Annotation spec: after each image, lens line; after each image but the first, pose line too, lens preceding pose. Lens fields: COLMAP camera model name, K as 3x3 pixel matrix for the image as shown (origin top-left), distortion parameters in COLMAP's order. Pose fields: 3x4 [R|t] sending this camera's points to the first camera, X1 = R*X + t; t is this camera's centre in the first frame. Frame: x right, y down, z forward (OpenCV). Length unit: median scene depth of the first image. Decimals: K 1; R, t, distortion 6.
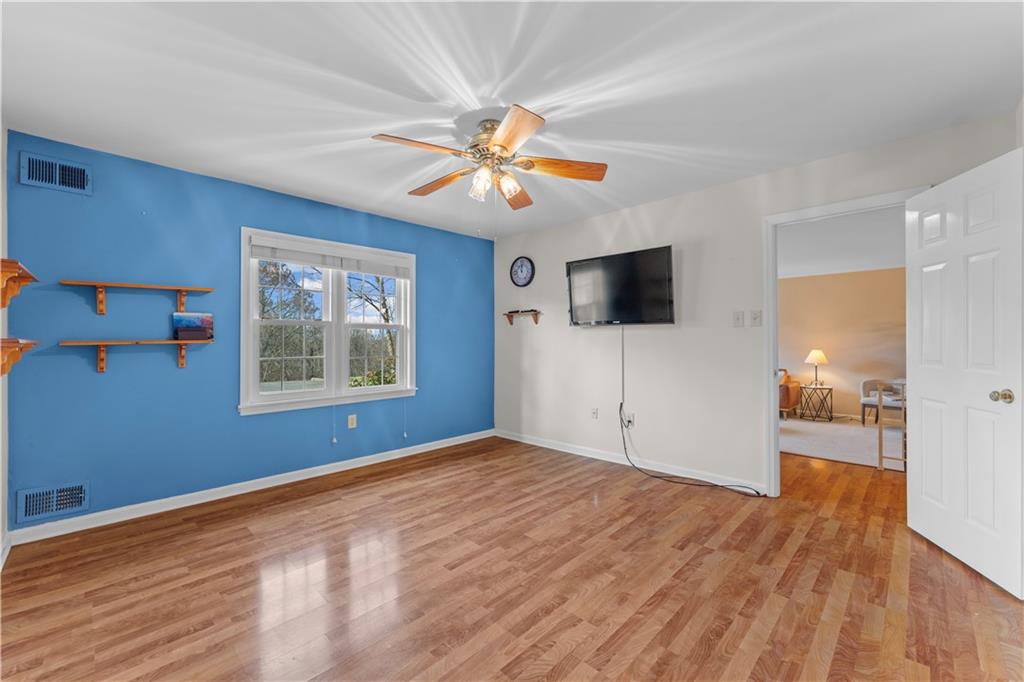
lens RADIAL K [[411.5, 0, 523.0], [0, 411.5, 338.9], [0, 0, 1]] dist [0.002670, 0.000445]
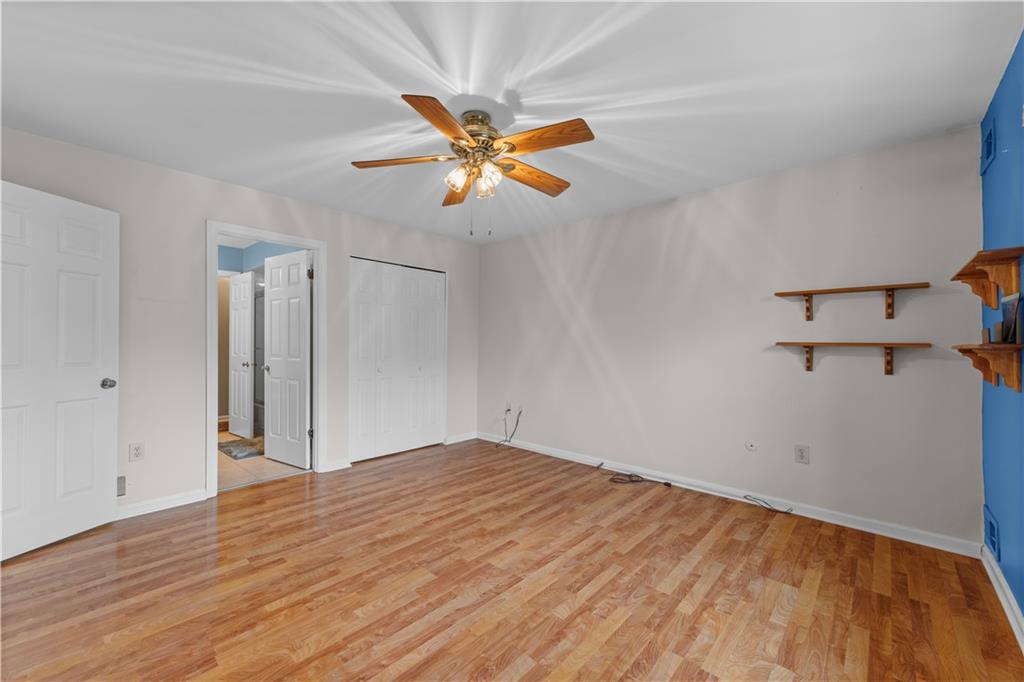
lens RADIAL K [[411.5, 0, 510.8], [0, 411.5, 341.8], [0, 0, 1]] dist [0.002670, 0.000445]
pose [[-0.999958, 0.000493, -0.009153, -0.122119], [0.000541, 0.999986, -0.005295, 0.004285], [0.009150, -0.005300, -0.999944, 1.617552]]
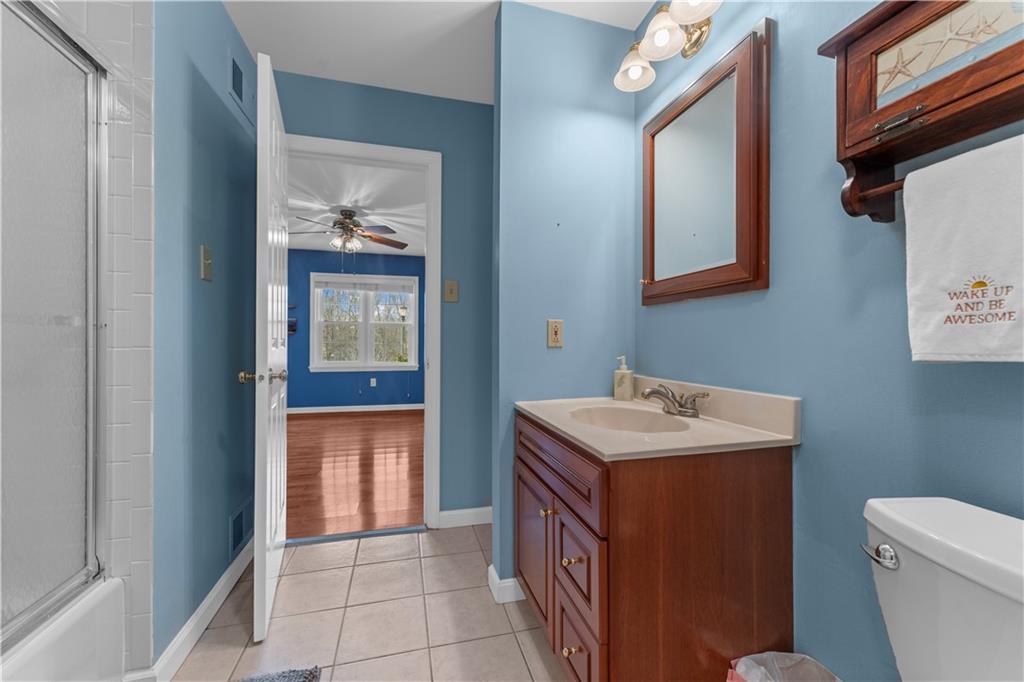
lens RADIAL K [[411.5, 0, 510.3], [0, 411.5, 341.4], [0, 0, 1]] dist [0.002670, 0.000445]
pose [[0.842996, 0.002329, -0.537914, 1.296232], [-0.002621, 0.999997, 0.000222, 0.047762], [0.537913, 0.001223, 0.843000, -0.130268]]
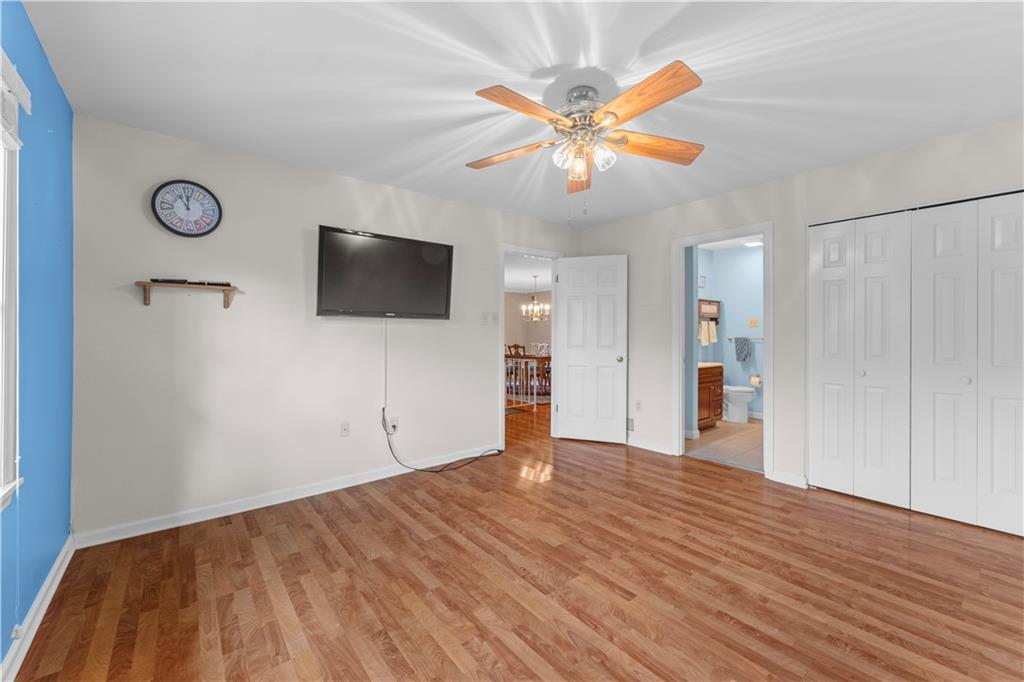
lens RADIAL K [[411.5, 0, 515.9], [0, 411.5, 335.1], [0, 0, 1]] dist [0.002670, 0.000445]
pose [[0.139734, 0.001393, 0.990188, -0.810293], [-0.001607, 0.999998, -0.001180, 0.004089], [-0.990188, -0.001427, 0.139736, 0.844881]]
